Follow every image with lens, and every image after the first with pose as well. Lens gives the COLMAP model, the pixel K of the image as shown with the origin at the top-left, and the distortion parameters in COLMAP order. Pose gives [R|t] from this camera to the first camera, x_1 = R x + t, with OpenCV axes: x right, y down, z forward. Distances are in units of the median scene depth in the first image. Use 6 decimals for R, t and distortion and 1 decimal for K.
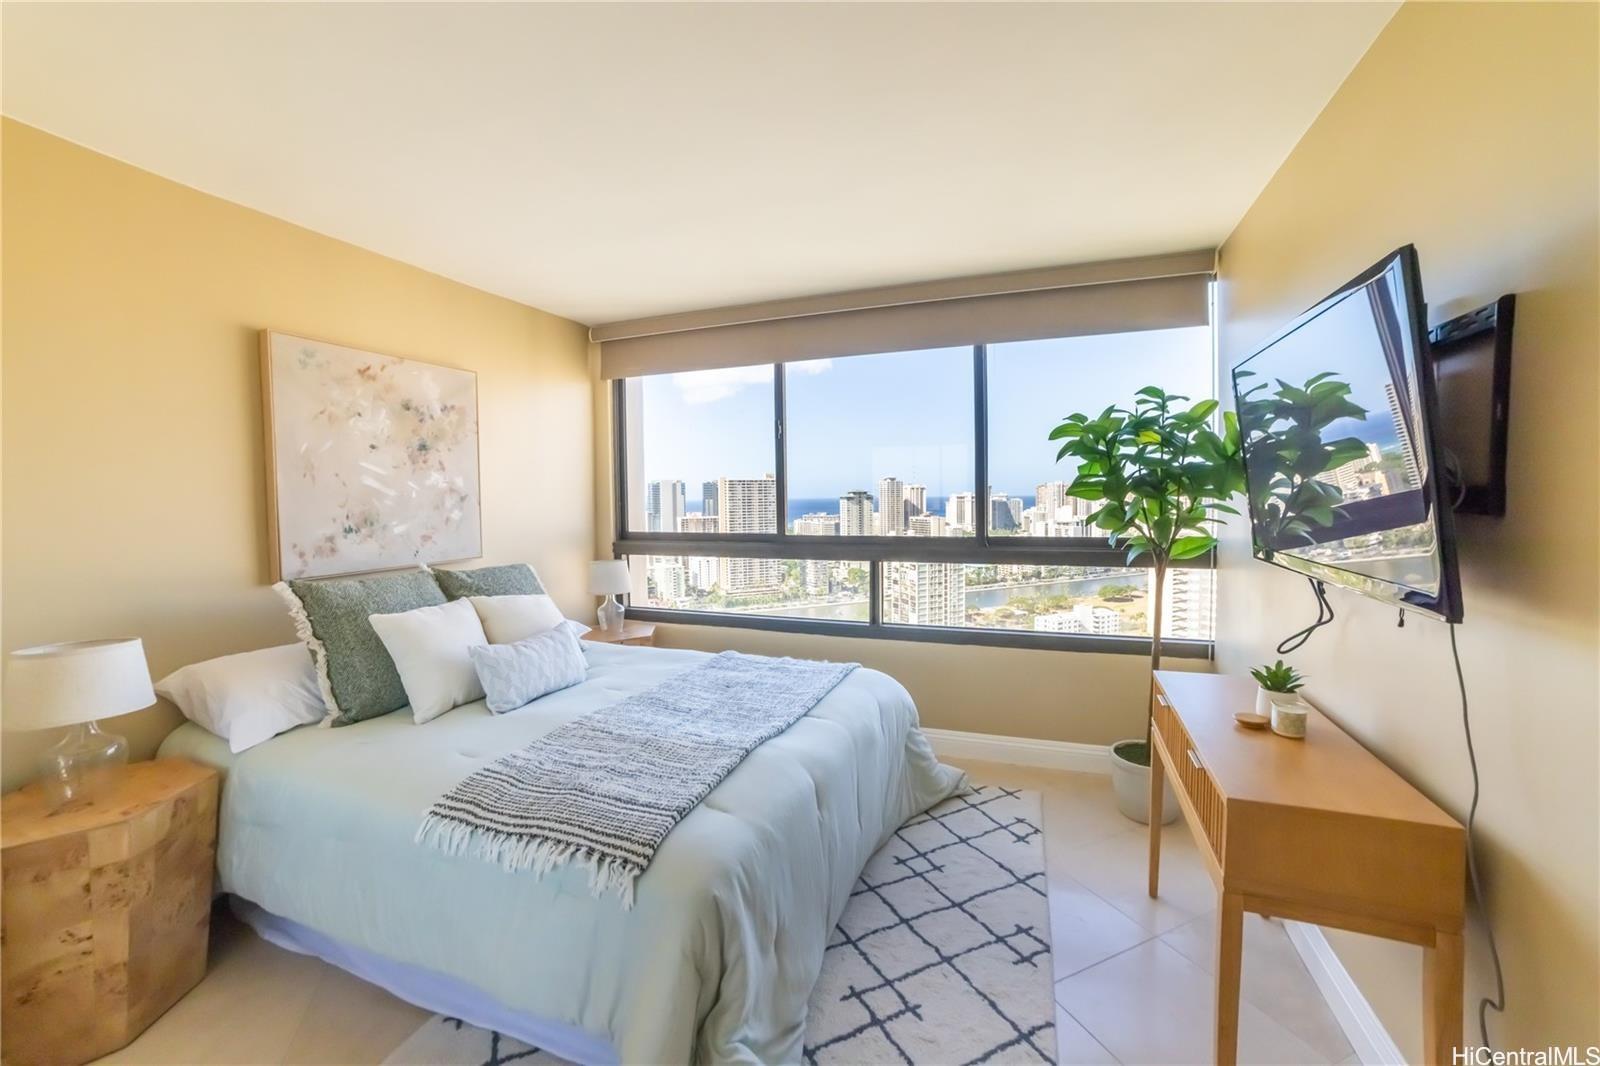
lens RADIAL K [[669.4, 0, 800.0], [0, 669.4, 533.0], [0, 0, 1]] dist [-0.000434, -0.000019]
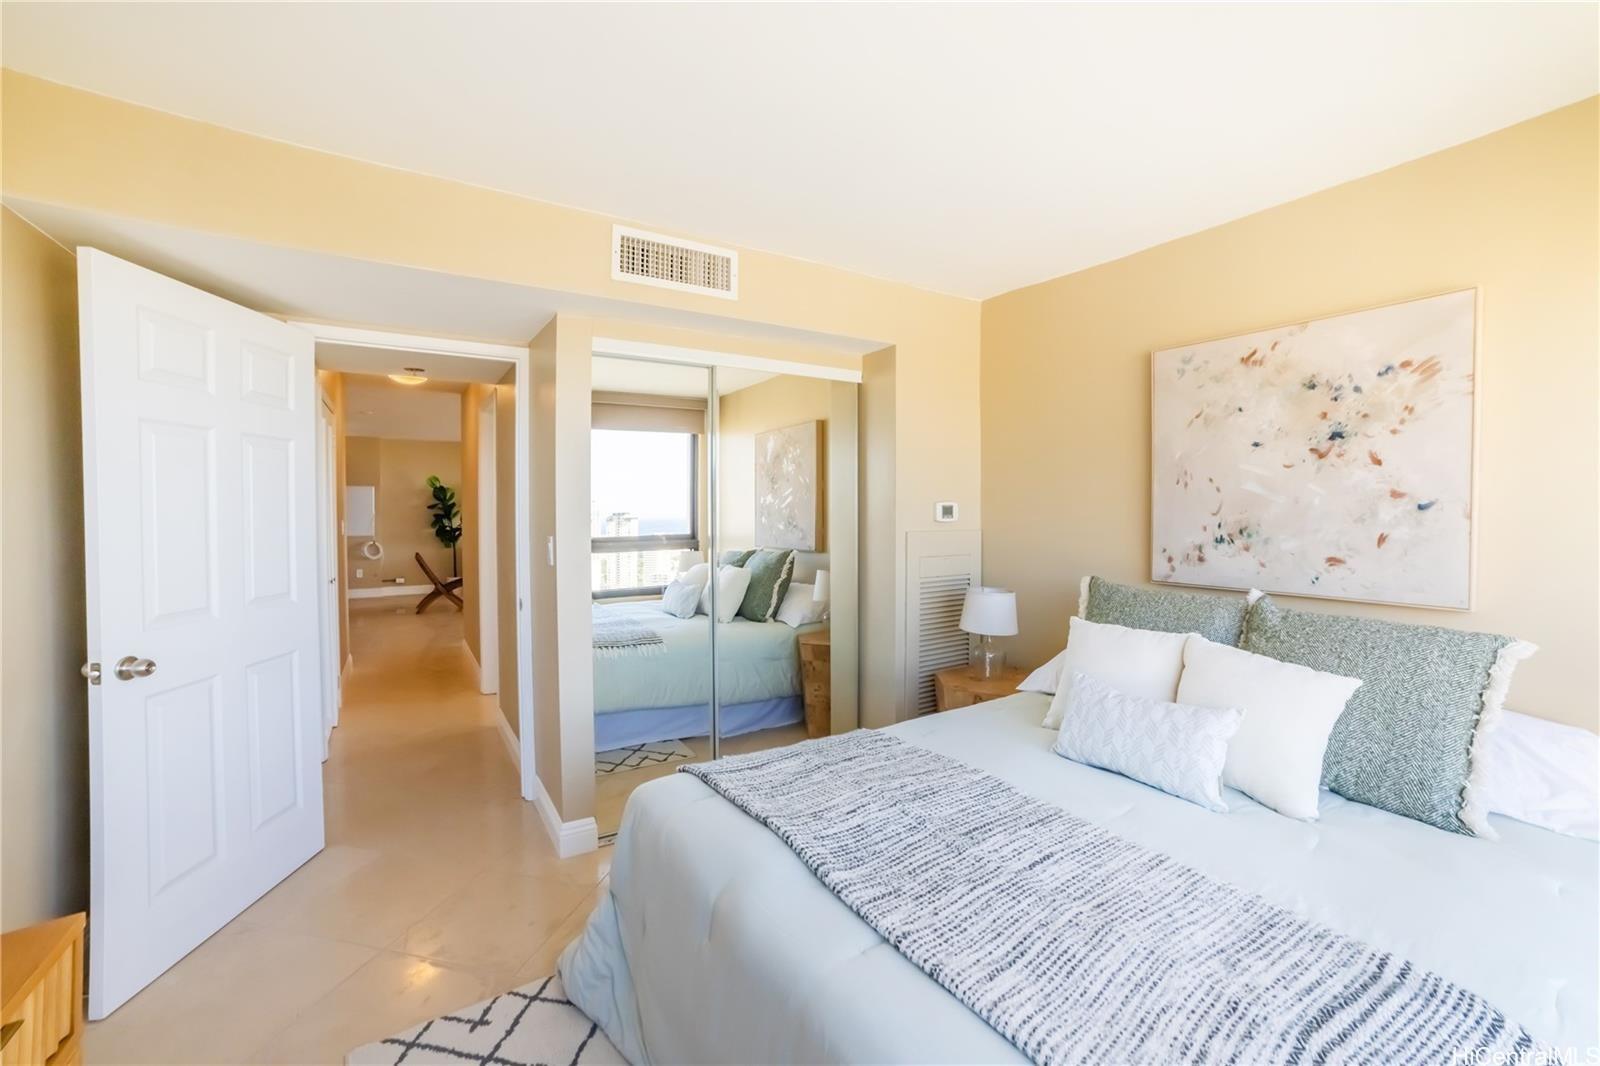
lens RADIAL K [[663.3, 0, 797.0], [0, 663.3, 517.1], [0, 0, 1]] dist [0.000232, 0.000042]
pose [[-0.587584, 0.030946, -0.808572, 0.387760], [-0.035050, 0.997357, 0.063642, -0.071845], [0.808404, 0.065735, -0.584946, 1.047243]]
